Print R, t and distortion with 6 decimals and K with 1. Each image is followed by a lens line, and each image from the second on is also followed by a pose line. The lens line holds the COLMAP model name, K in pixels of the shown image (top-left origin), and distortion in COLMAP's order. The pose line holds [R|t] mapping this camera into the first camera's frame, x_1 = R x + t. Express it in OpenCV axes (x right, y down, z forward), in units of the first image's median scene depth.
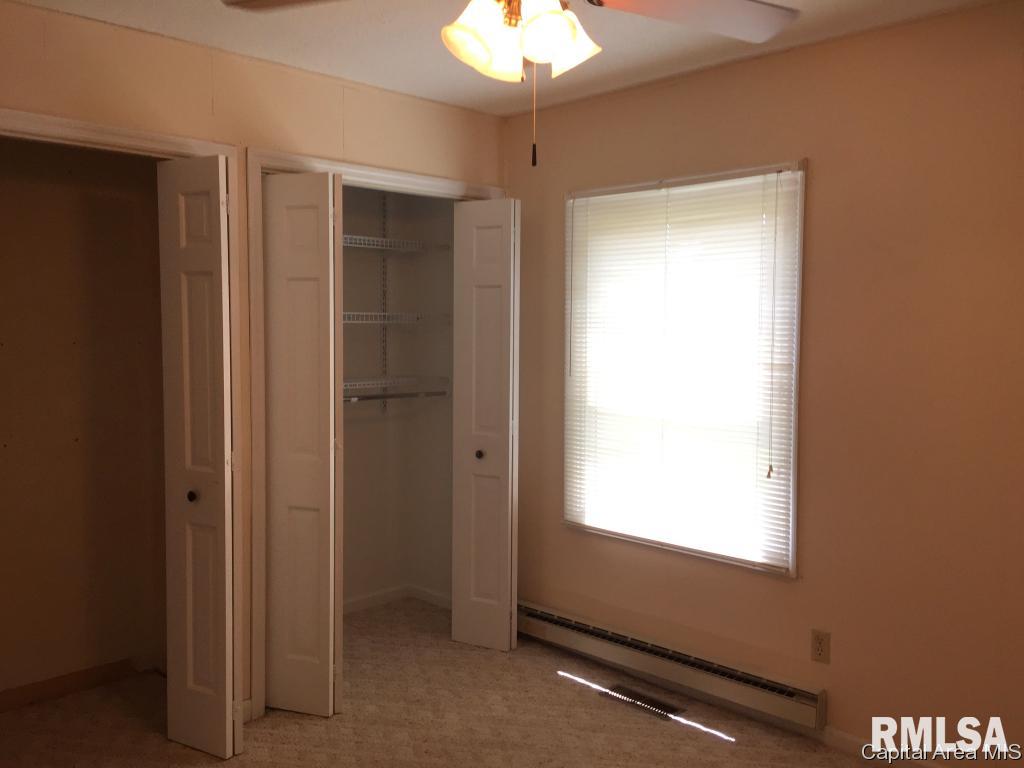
lens RADIAL K [[892.4, 0, 512.0], [0, 892.4, 384.0], [0, 0, 1]] dist [0.058239, -0.122594]
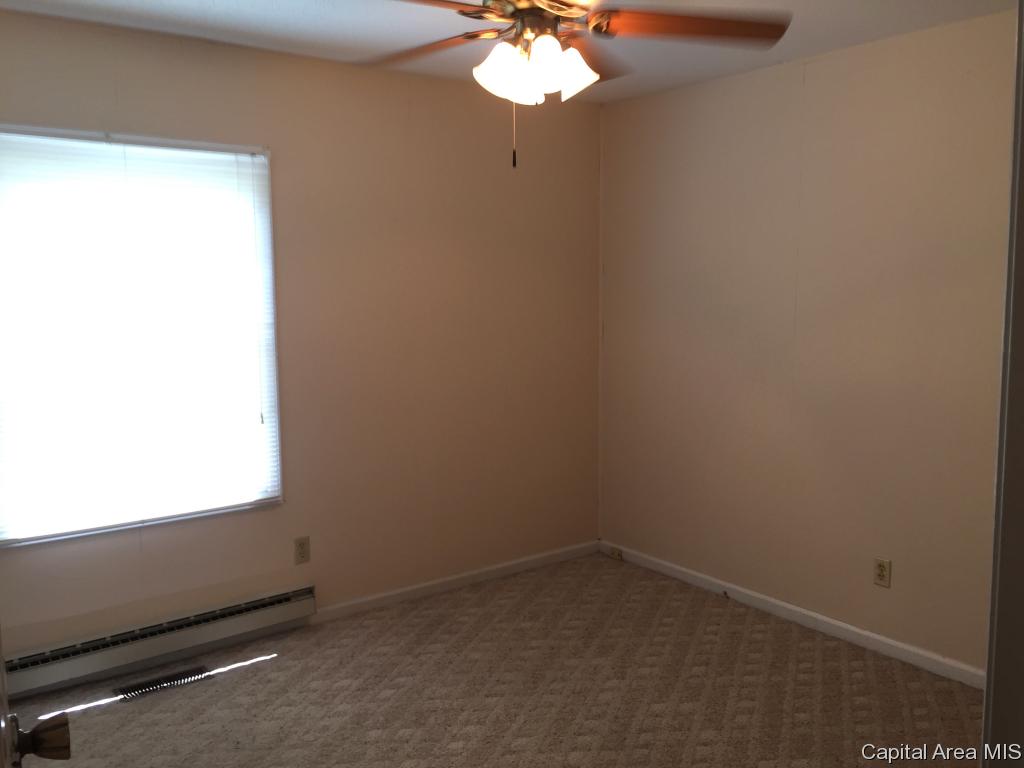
lens RADIAL K [[878.0, 0, 516.1], [0, 878.0, 381.0], [0, 0, 1]] dist [0.093105, -0.108786]
pose [[0.127200, -0.109452, 0.985820, -0.773846], [0.074598, 0.992134, 0.100528, -0.038526], [-0.989068, 0.060753, 0.134364, 0.516475]]
